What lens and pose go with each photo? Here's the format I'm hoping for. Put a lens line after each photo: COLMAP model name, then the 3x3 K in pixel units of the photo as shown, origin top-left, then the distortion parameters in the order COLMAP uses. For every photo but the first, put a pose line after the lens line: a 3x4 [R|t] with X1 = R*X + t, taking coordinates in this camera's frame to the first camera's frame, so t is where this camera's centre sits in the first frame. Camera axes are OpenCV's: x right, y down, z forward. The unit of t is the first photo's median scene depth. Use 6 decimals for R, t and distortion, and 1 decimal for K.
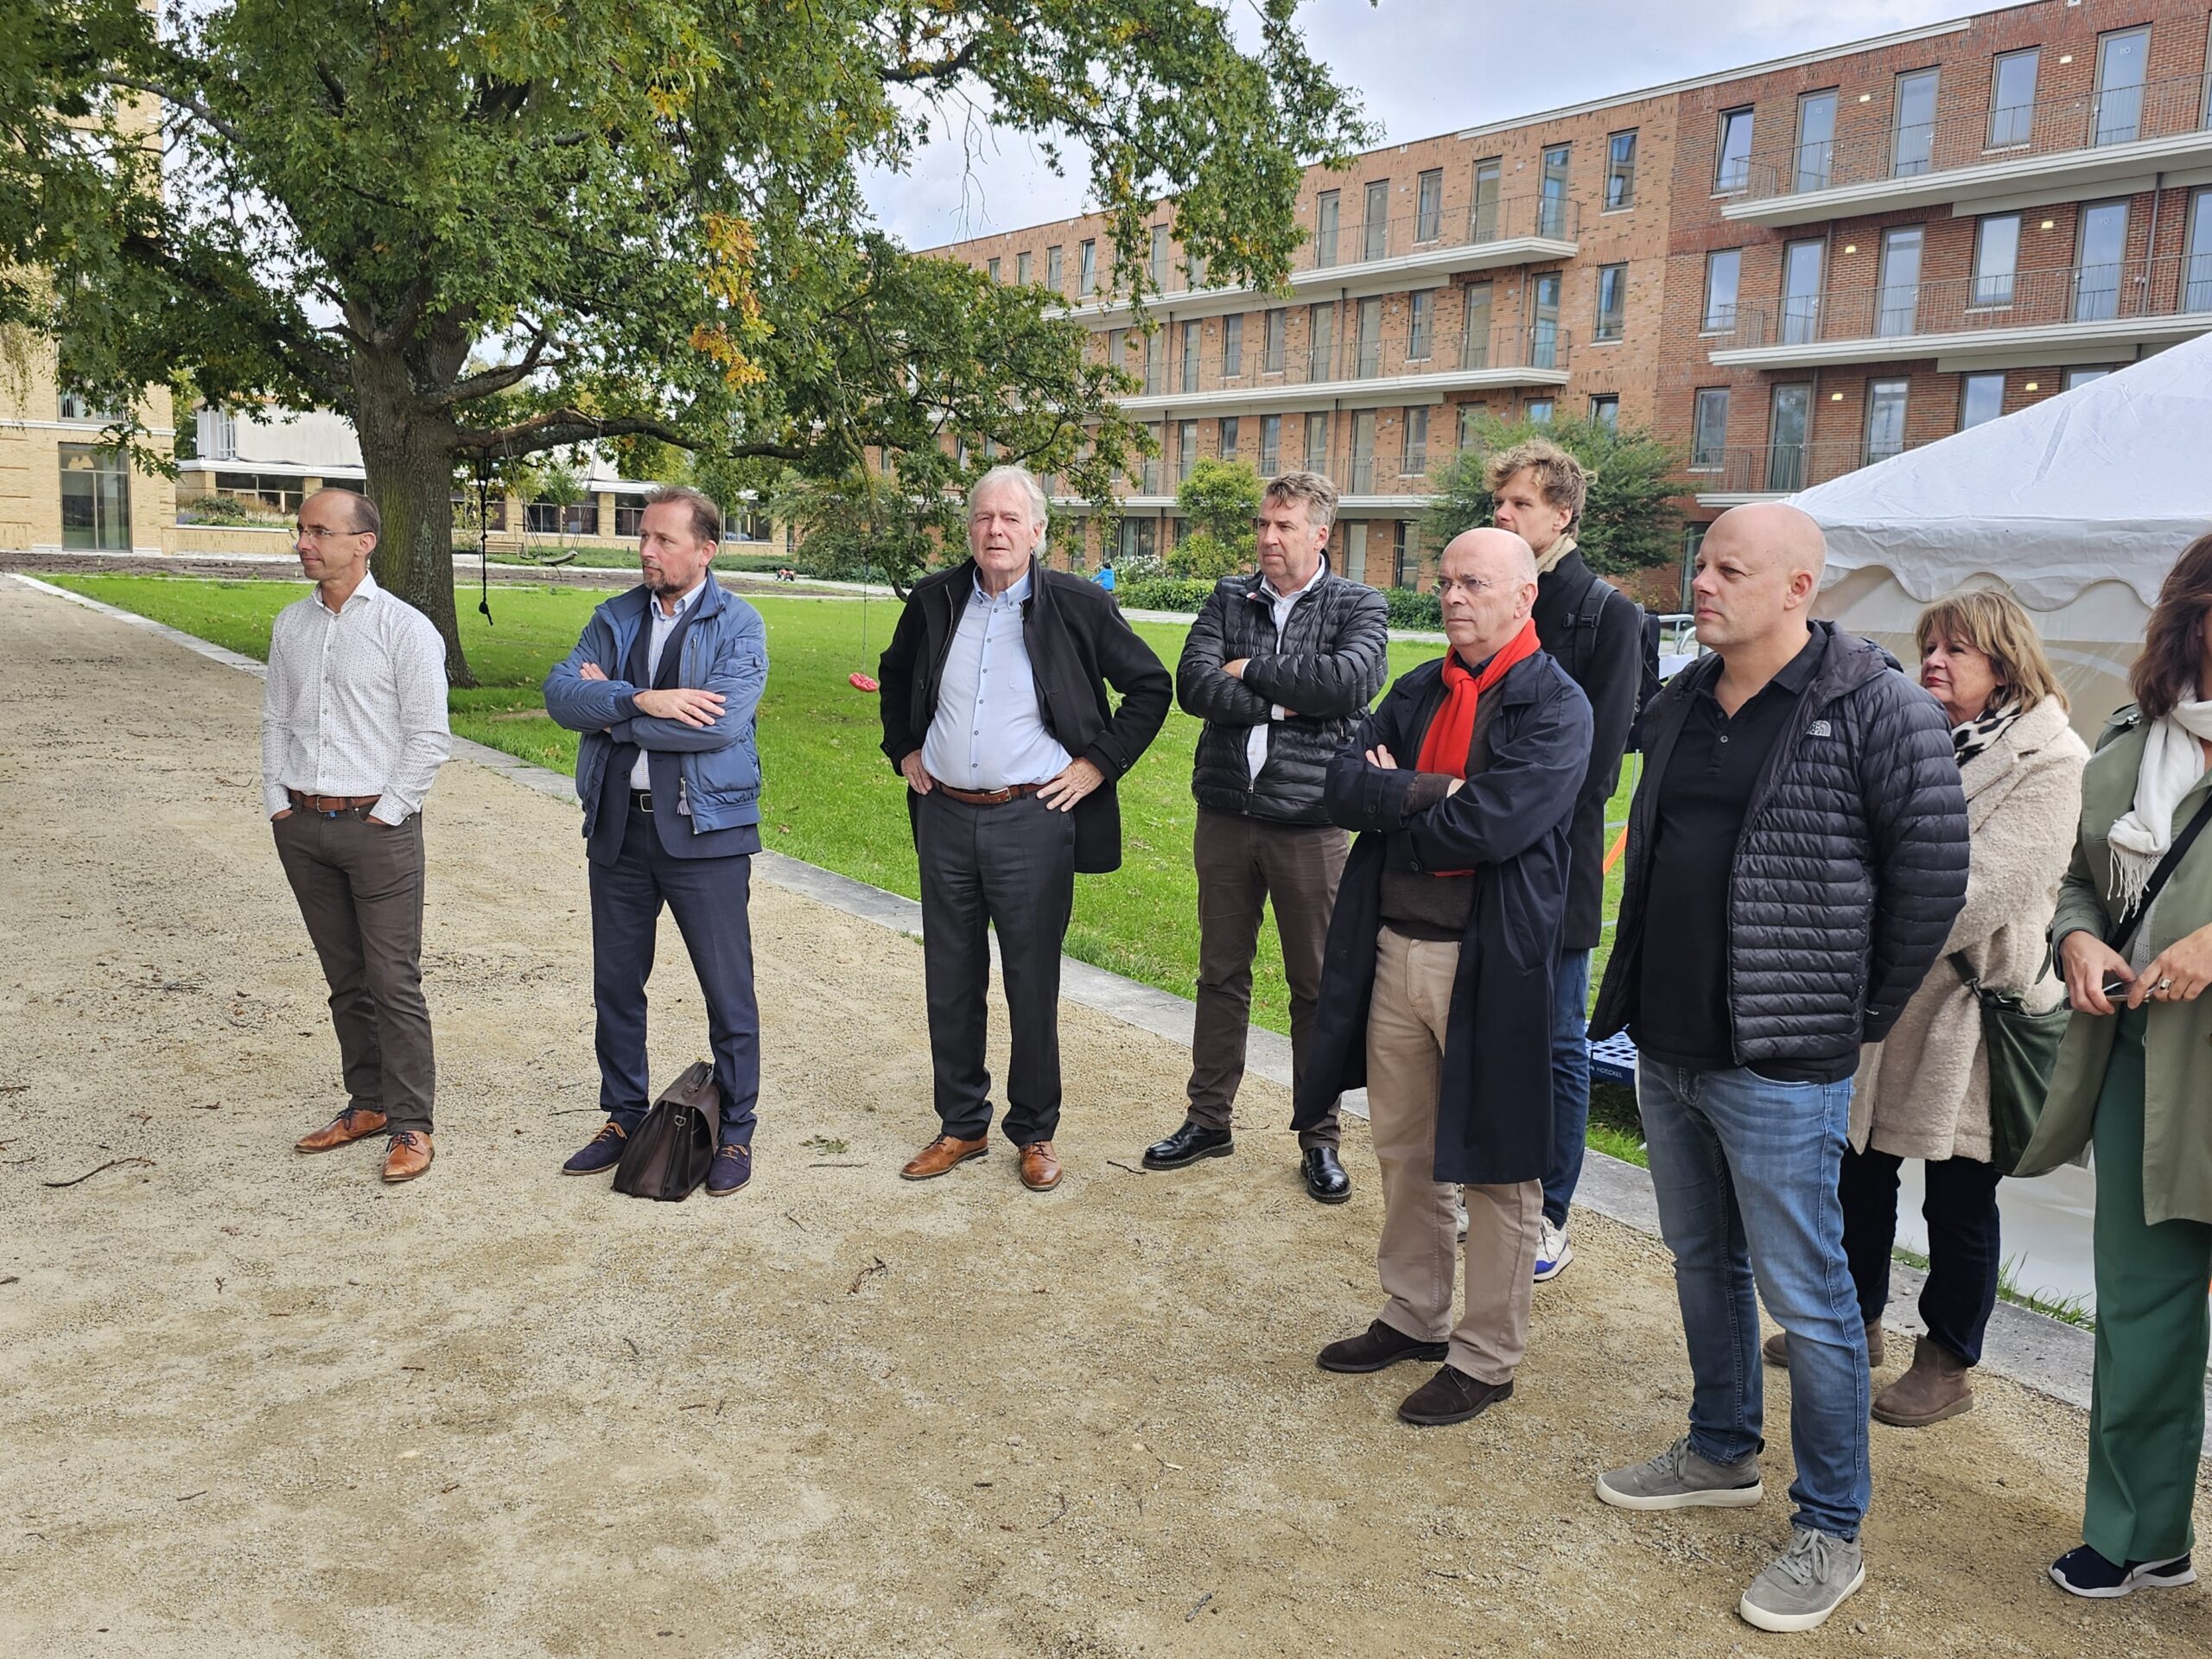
lens RADIAL K [[2134.6, 0, 1075.1], [0, 2134.6, 837.2], [0, 0, 1]] dist [0.168294, -0.206040]
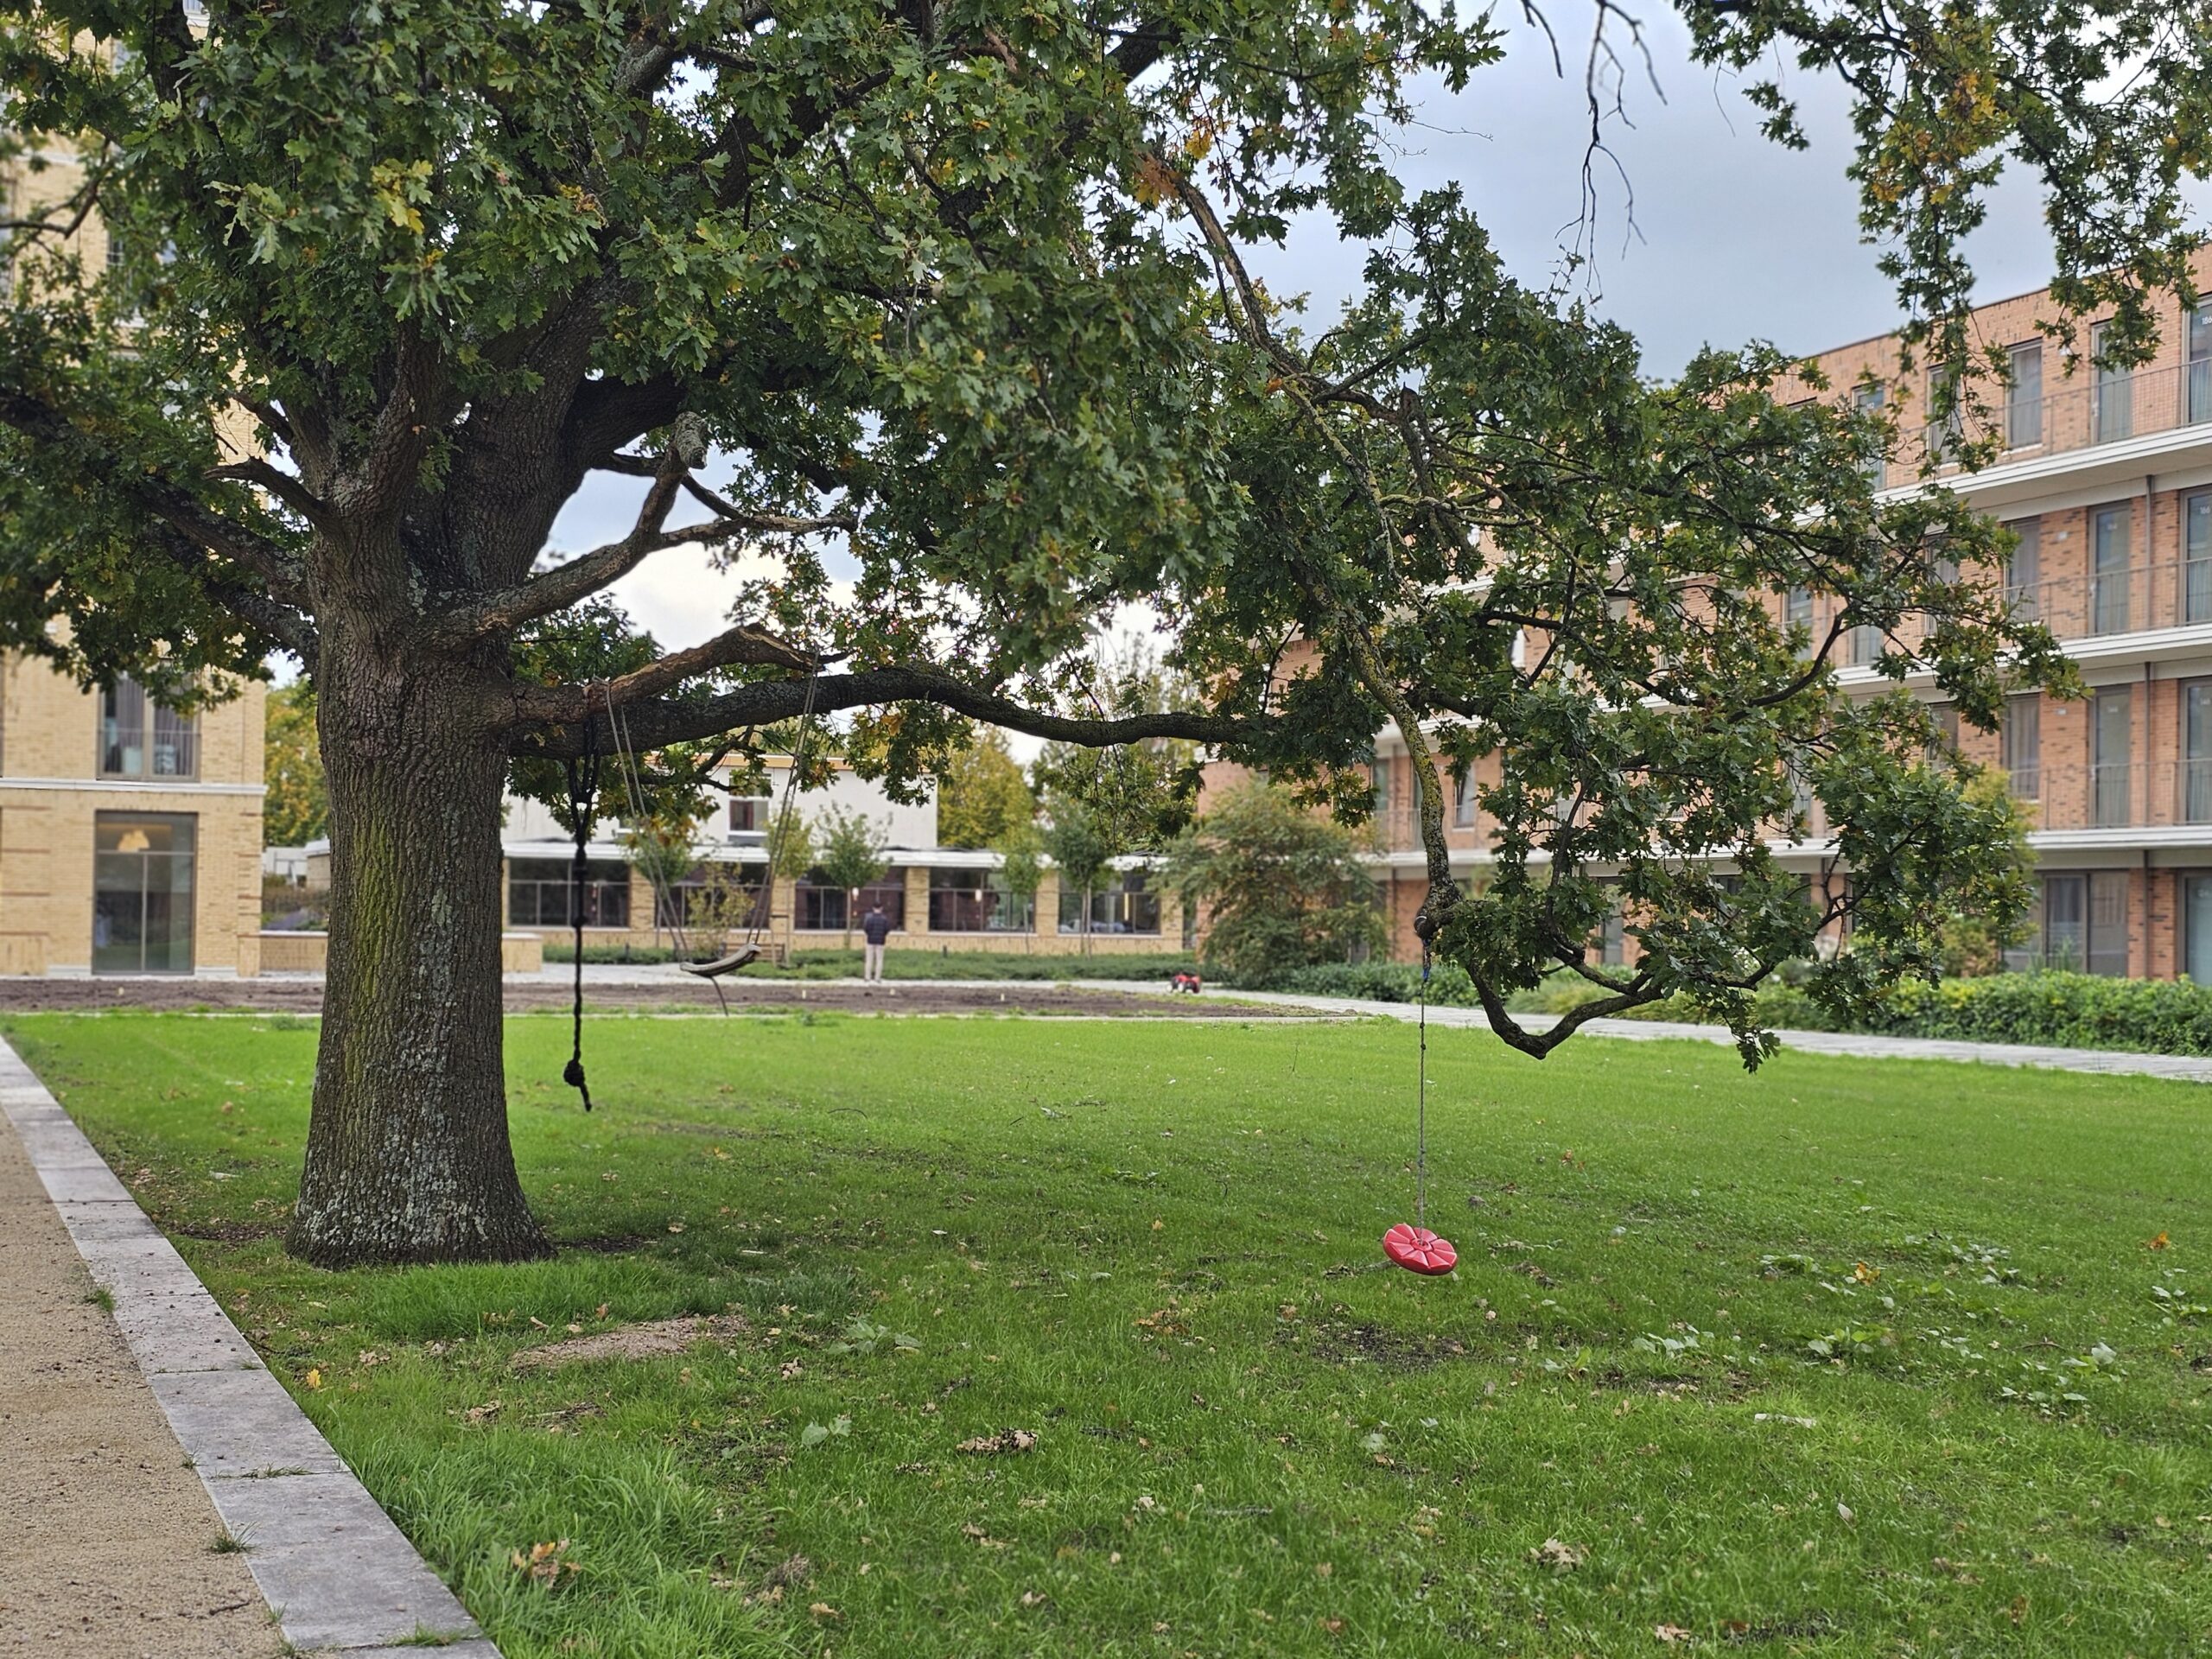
lens RADIAL K [[3235.5, 0, 1106.0], [0, 3235.5, 829.5], [0, 0, 1]] dist [0.020640, -0.091090]
pose [[0.987778, -0.024955, -0.153855, -0.017975], [-0.001131, 0.985926, -0.167177, -0.013905], [0.155862, 0.165308, 0.973848, 0.111796]]
